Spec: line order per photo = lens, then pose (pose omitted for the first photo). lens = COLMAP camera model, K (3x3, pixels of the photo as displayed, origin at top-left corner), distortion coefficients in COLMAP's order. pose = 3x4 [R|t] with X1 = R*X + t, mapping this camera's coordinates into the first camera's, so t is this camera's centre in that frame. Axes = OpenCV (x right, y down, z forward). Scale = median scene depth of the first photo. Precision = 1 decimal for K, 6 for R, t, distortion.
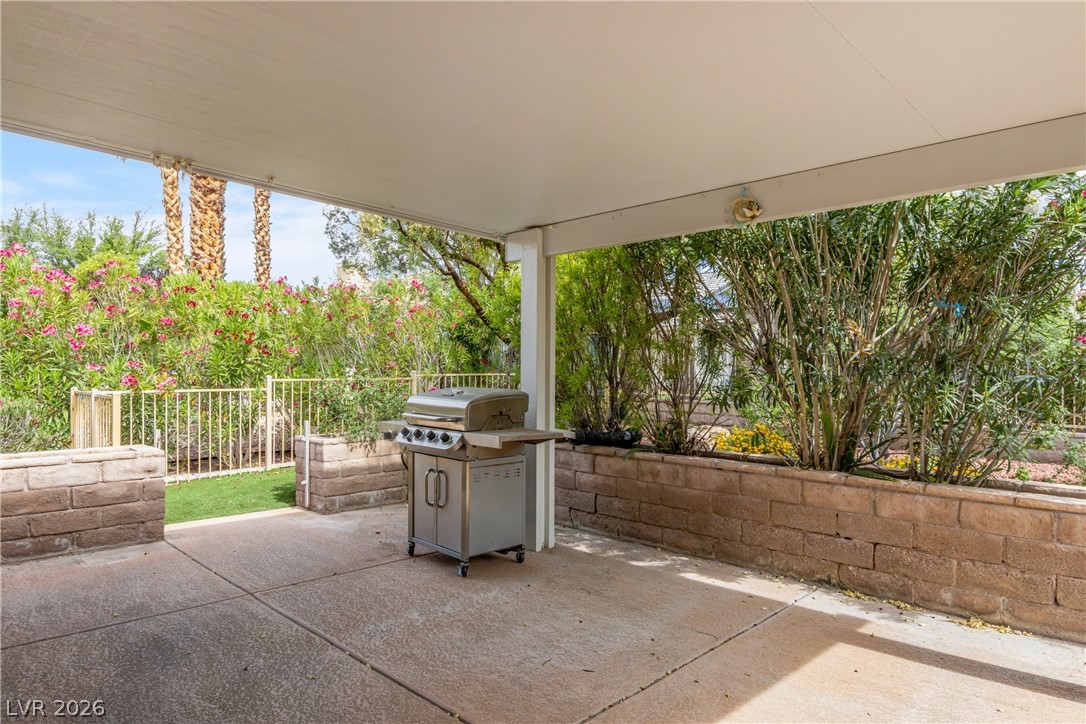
lens RADIAL K [[680.6, 0, 539.9], [0, 680.6, 362.3], [0, 0, 1]] dist [-0.014988, -0.003684]
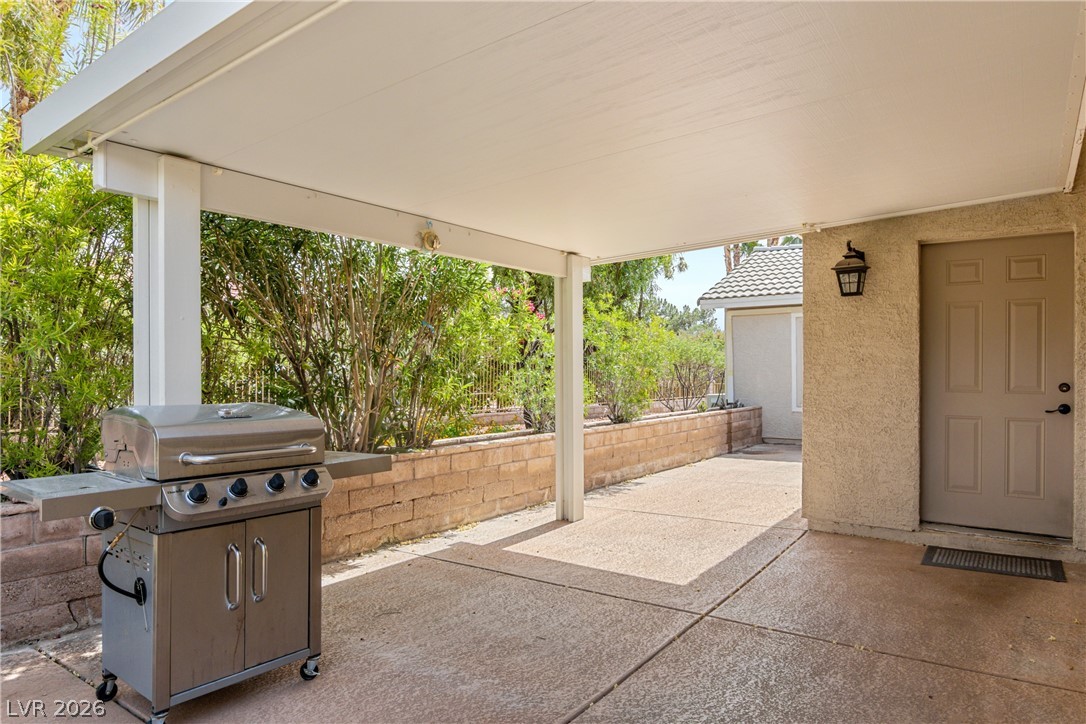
lens RADIAL K [[680.6, 0, 540.0], [0, 680.6, 363.4], [0, 0, 1]] dist [-0.014988, -0.003684]
pose [[-0.149736, -0.002409, 0.988723, -1.008042], [-0.002216, 0.999995, 0.002101, -0.010312], [-0.988724, -0.001876, -0.149741, 1.062281]]
